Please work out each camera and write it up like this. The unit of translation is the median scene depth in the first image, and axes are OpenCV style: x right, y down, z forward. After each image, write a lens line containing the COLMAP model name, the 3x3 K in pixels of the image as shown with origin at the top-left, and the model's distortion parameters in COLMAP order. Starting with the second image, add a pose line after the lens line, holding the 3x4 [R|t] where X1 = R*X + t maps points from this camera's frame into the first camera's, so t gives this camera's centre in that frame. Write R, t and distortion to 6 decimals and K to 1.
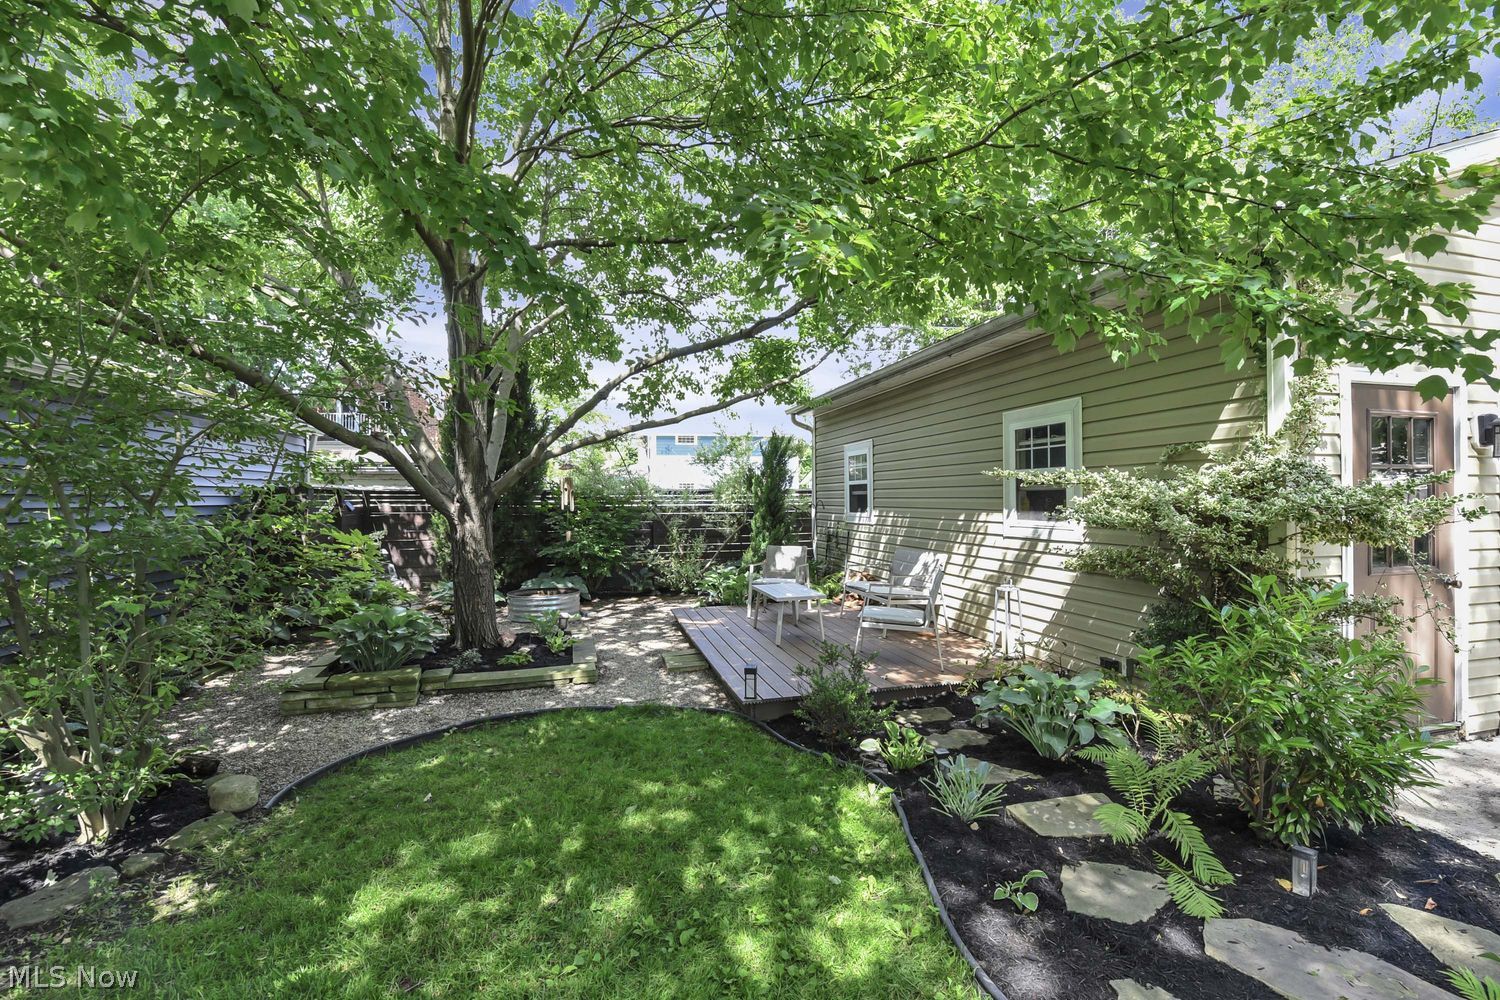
lens RADIAL K [[655.0, 0, 745.0], [0, 655.0, 499.9], [0, 0, 1]] dist [-0.007455, -0.001024]
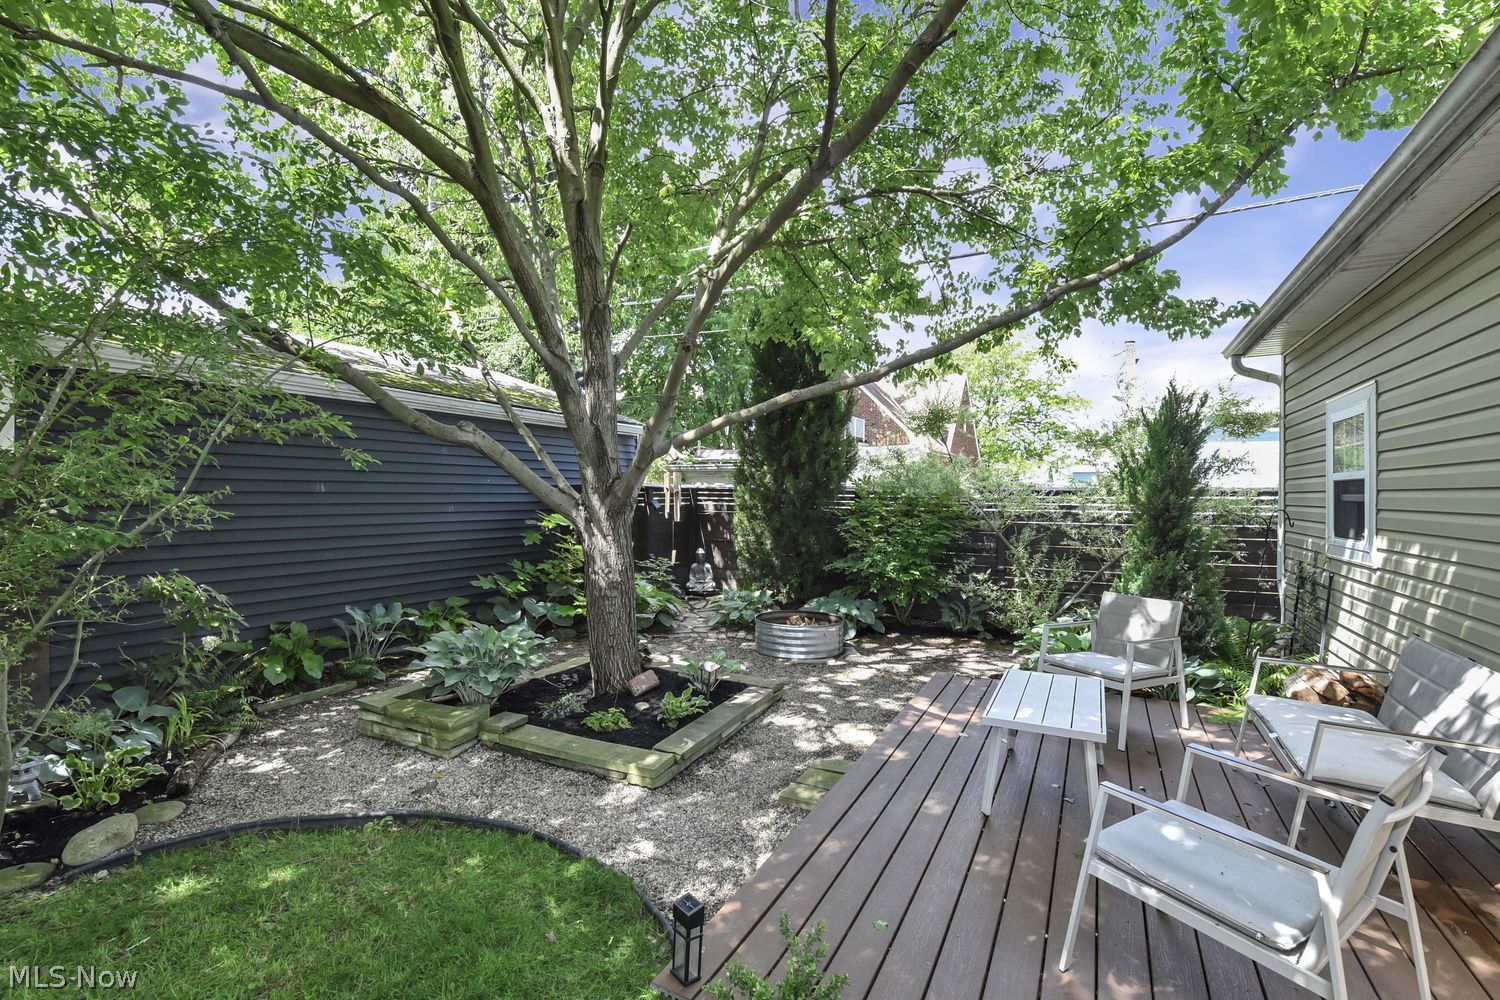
lens RADIAL K [[655.0, 0, 747.9], [0, 655.0, 493.8], [0, 0, 1]] dist [-0.007455, -0.001024]
pose [[0.740655, 0.009261, -0.671822, 0.227230], [-0.011426, 0.999934, 0.001188, -0.012473], [0.671789, 0.006796, 0.740712, 0.487861]]
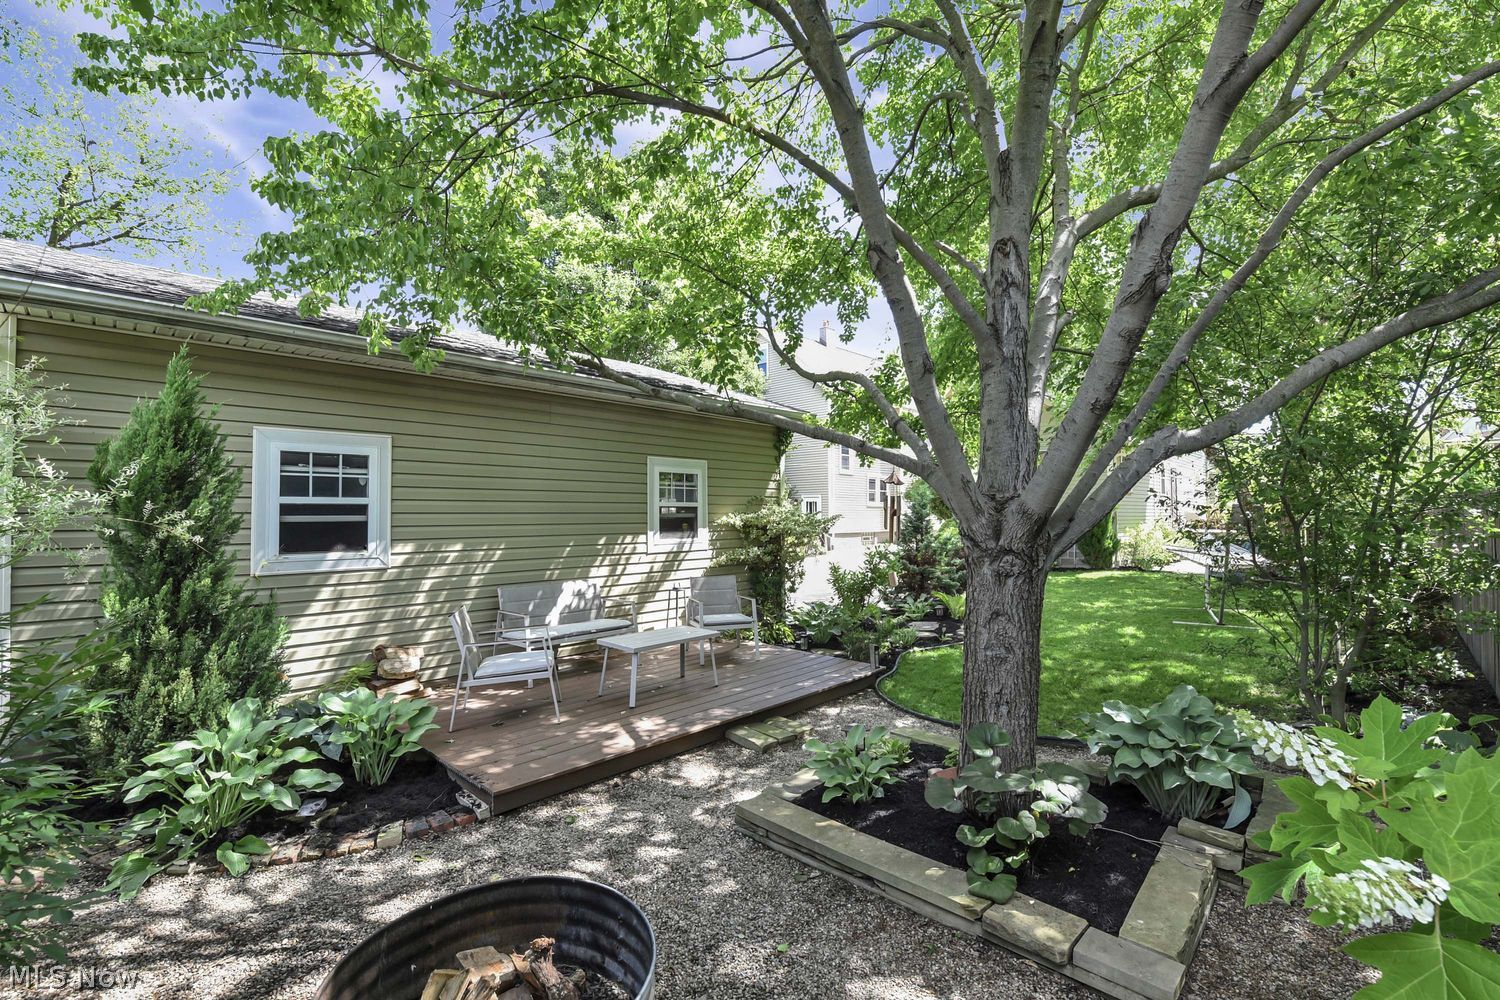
lens RADIAL K [[655.0, 0, 747.0], [0, 655.0, 499.6], [0, 0, 1]] dist [-0.007455, -0.001024]
pose [[-0.528728, 0.027563, 0.848344, -0.707483], [0.011429, 0.999613, -0.025354, -0.012555], [-0.848715, -0.003709, -0.528838, 1.358272]]
